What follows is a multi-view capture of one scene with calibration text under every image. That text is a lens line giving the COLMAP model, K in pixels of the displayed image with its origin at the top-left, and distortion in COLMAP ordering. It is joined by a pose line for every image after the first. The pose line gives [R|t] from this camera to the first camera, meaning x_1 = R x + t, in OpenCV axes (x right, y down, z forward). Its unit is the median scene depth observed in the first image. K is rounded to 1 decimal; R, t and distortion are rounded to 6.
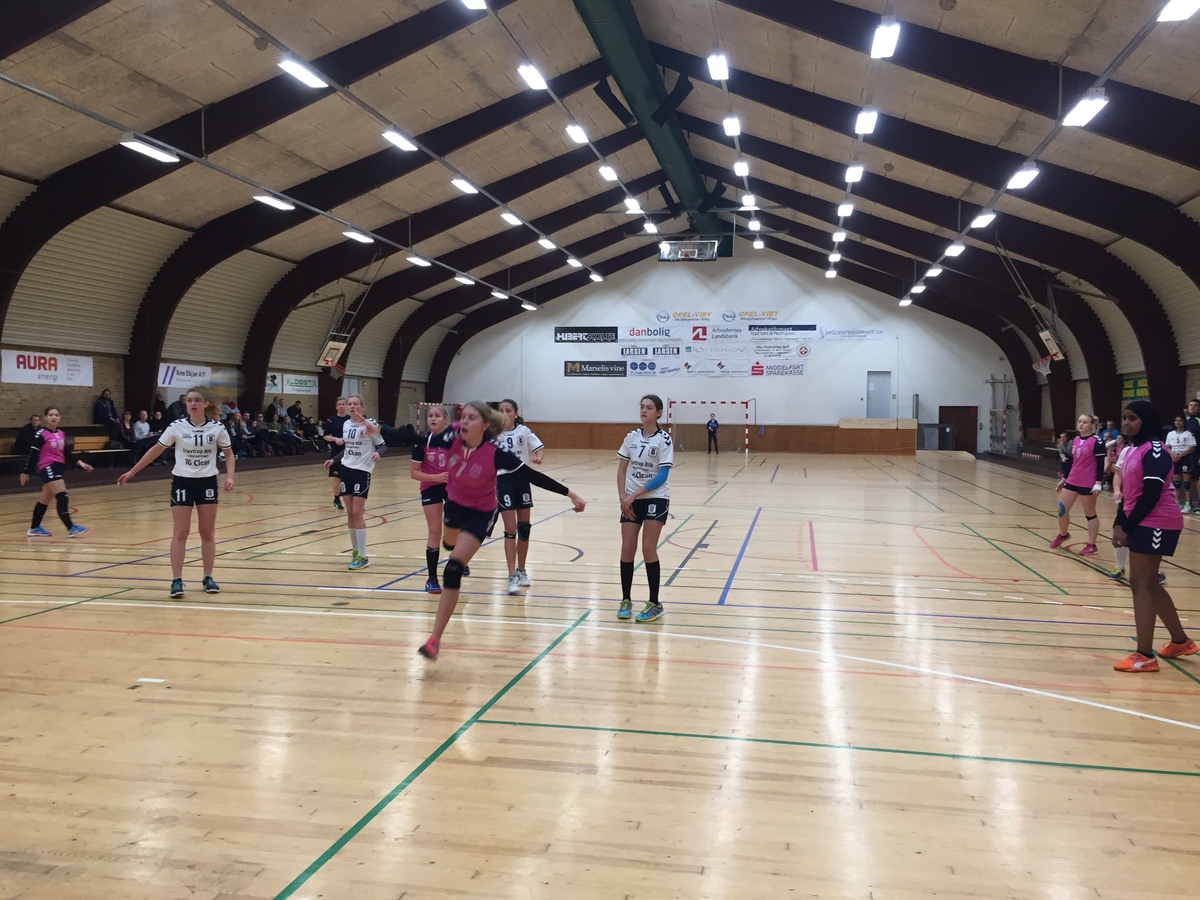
lens RADIAL K [[1014.9, 0, 606.3], [0, 1014.9, 459.0], [0, 0, 1]] dist [0.066209, -0.073859]
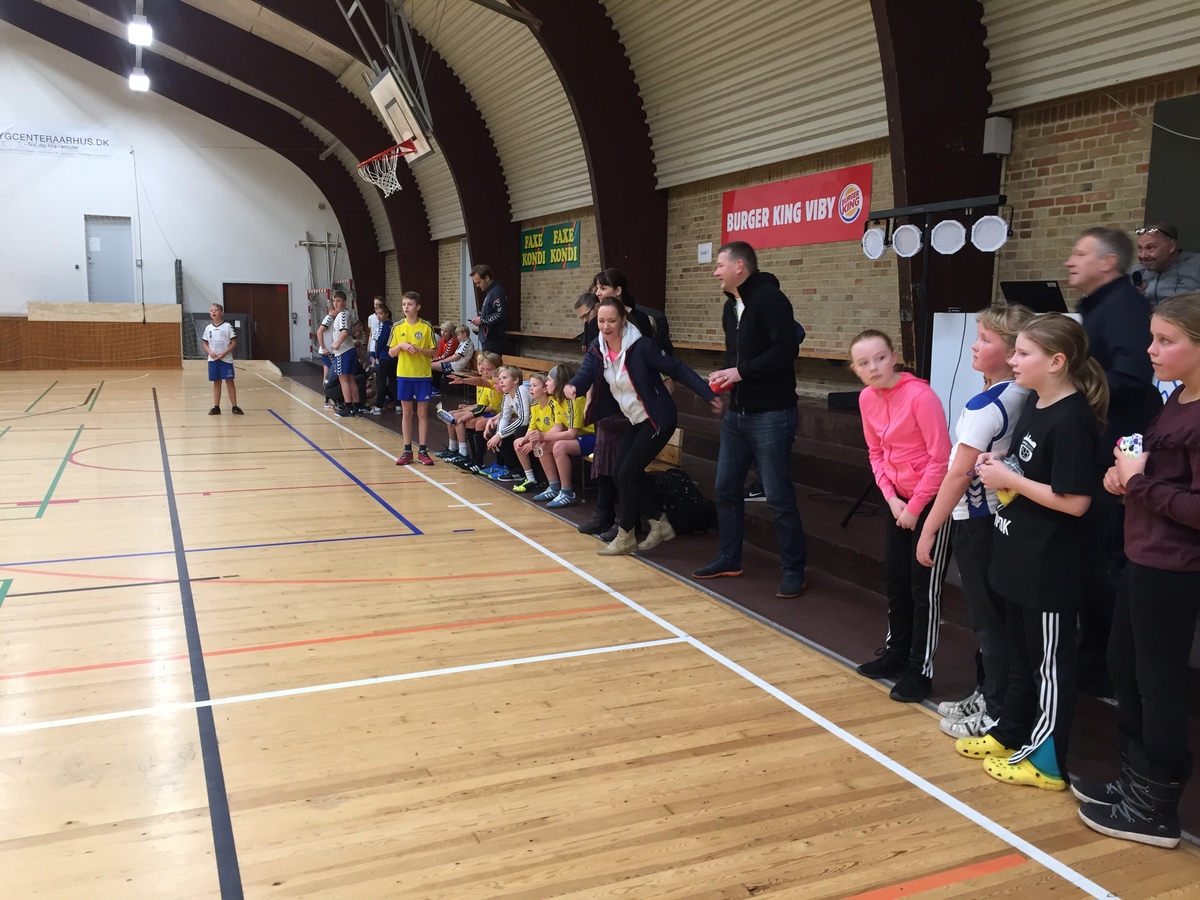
lens RADIAL K [[1014.9, 0, 597.0], [0, 1014.9, 451.8], [0, 0, 1]] dist [0.066209, -0.073859]
pose [[0.825397, -0.073523, 0.559745, 0.170766], [0.017302, 0.994312, 0.105091, -0.013687], [-0.564288, -0.077057, 0.821974, 0.398125]]
